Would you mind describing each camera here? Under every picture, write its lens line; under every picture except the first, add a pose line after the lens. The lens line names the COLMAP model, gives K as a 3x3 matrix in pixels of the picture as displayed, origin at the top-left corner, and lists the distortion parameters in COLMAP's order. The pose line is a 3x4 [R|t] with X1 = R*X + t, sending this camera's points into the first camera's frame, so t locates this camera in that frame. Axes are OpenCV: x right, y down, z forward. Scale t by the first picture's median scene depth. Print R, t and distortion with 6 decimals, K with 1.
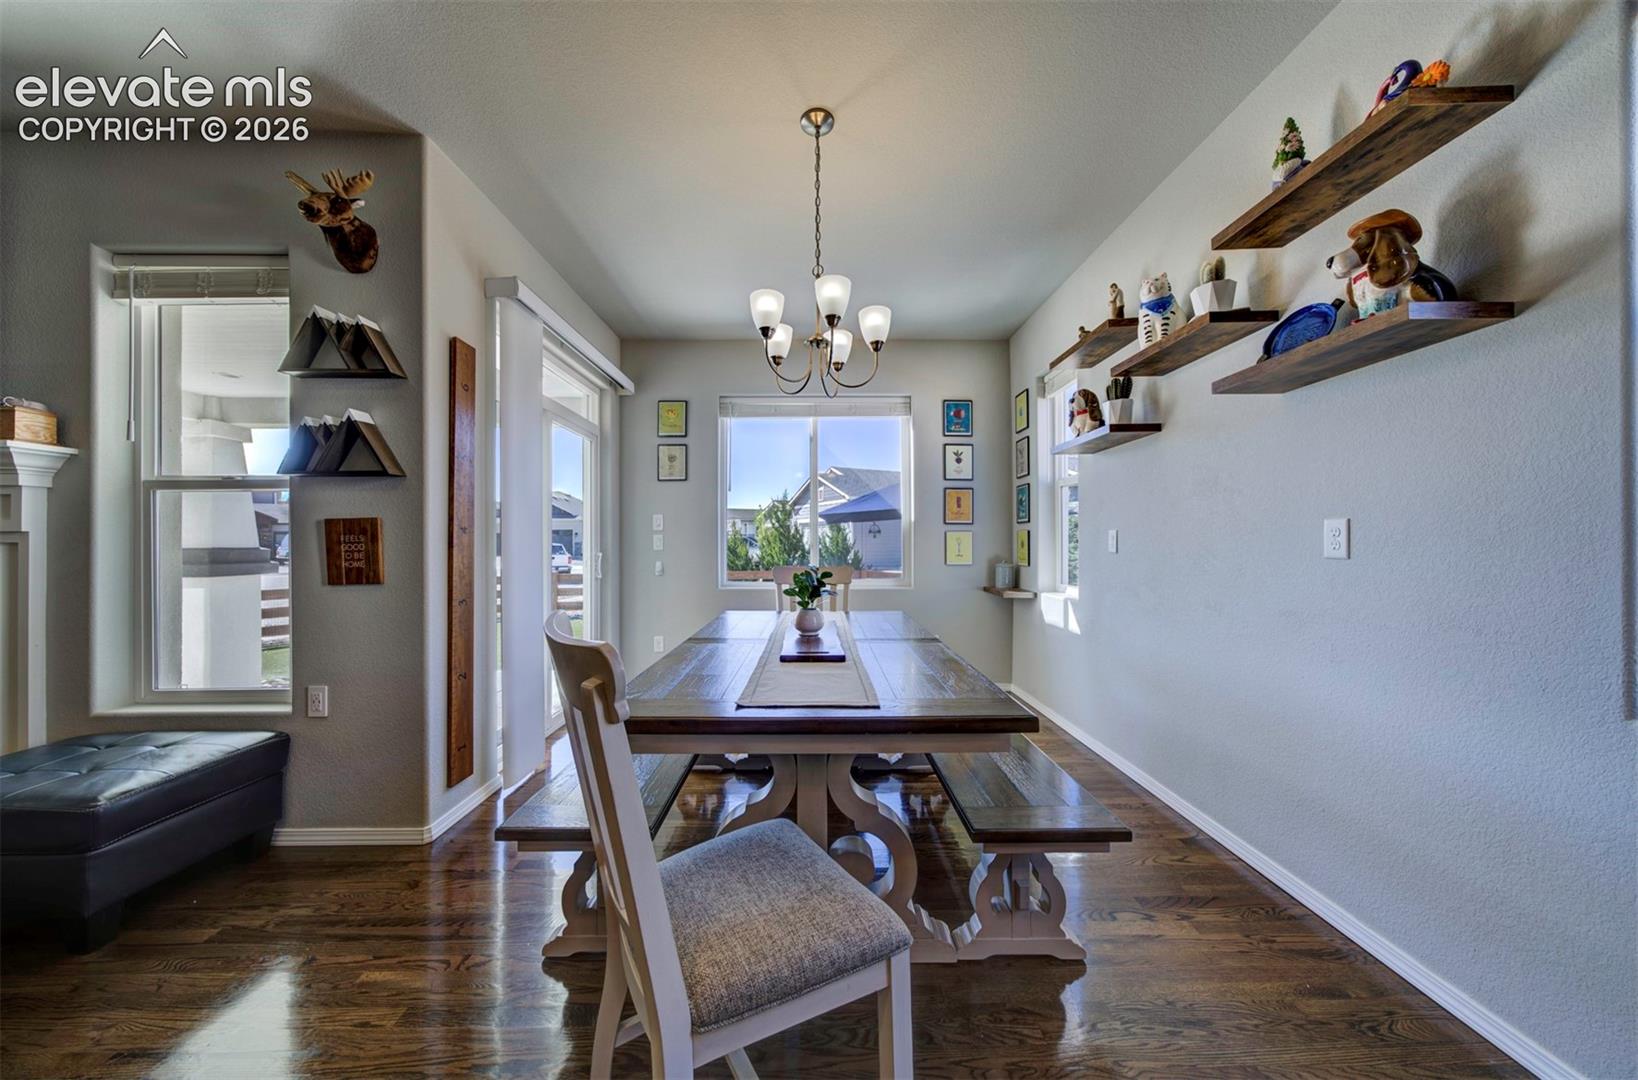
lens RADIAL K [[544.5, 0, 819.8], [0, 544.5, 542.5], [0, 0, 1]] dist [-0.022792, 0.008490]
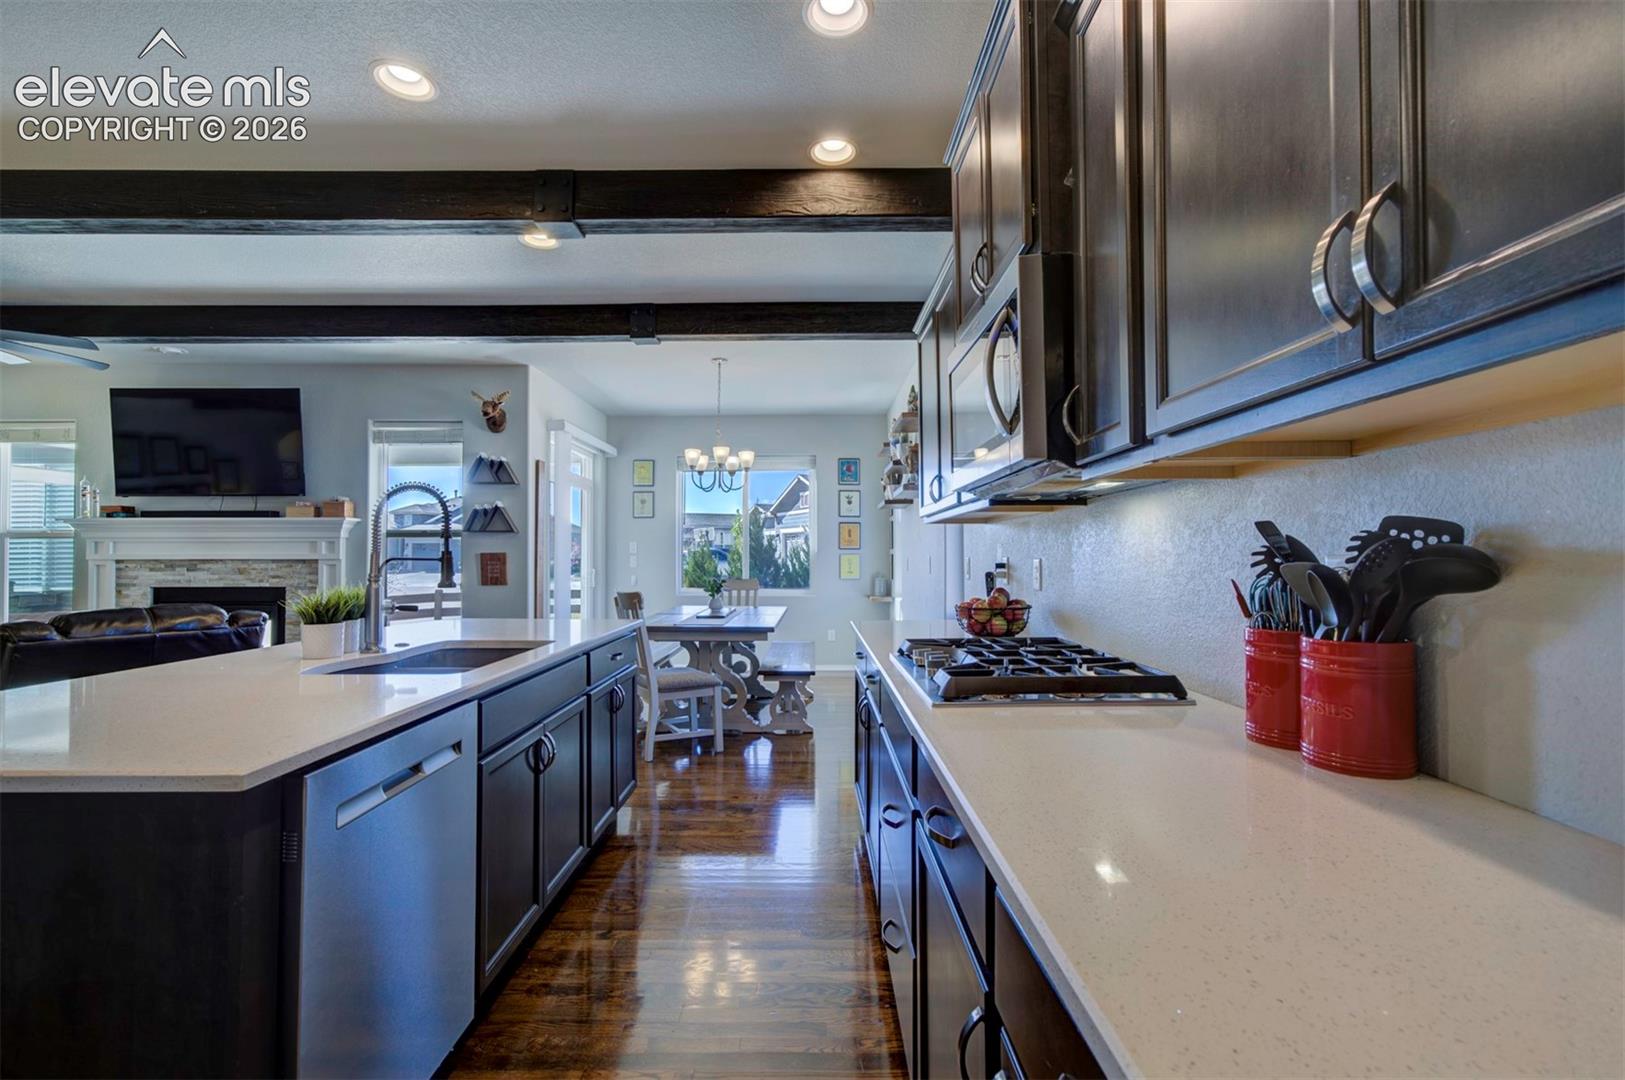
lens RADIAL K [[729.5, 0, 806.1], [0, 729.5, 543.4], [0, 0, 1]] dist [-0.000104, 0.022545]
pose [[0.999777, -0.000298, -0.021128, 0.344002], [-0.000020, 0.999887, -0.015037, -0.035447], [0.021130, 0.015034, 0.999664, -1.599066]]
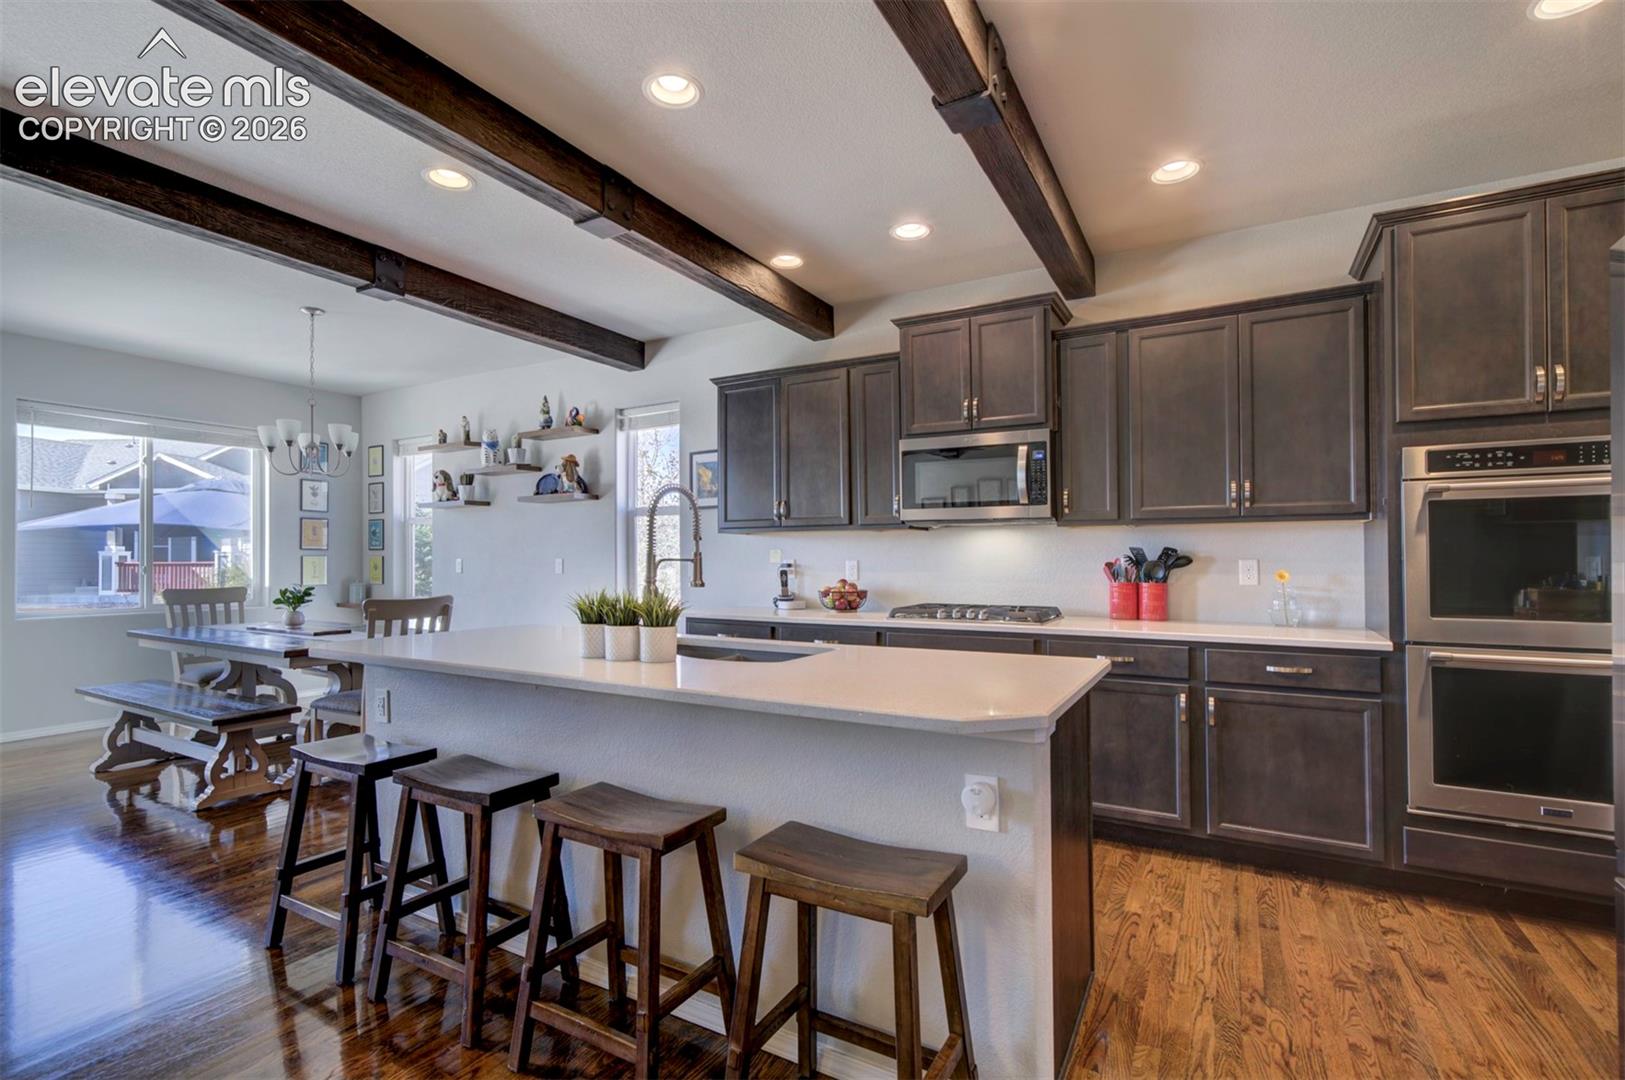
lens RADIAL K [[731.9, 0, 821.6], [0, 731.9, 544.4], [0, 0, 1]] dist [-0.000831, 0.000137]
pose [[0.498151, 0.018603, 0.866891, -1.017320], [-0.002059, 0.999792, -0.020272, -0.030824], [-0.867088, 0.008314, 0.498086, -1.287419]]
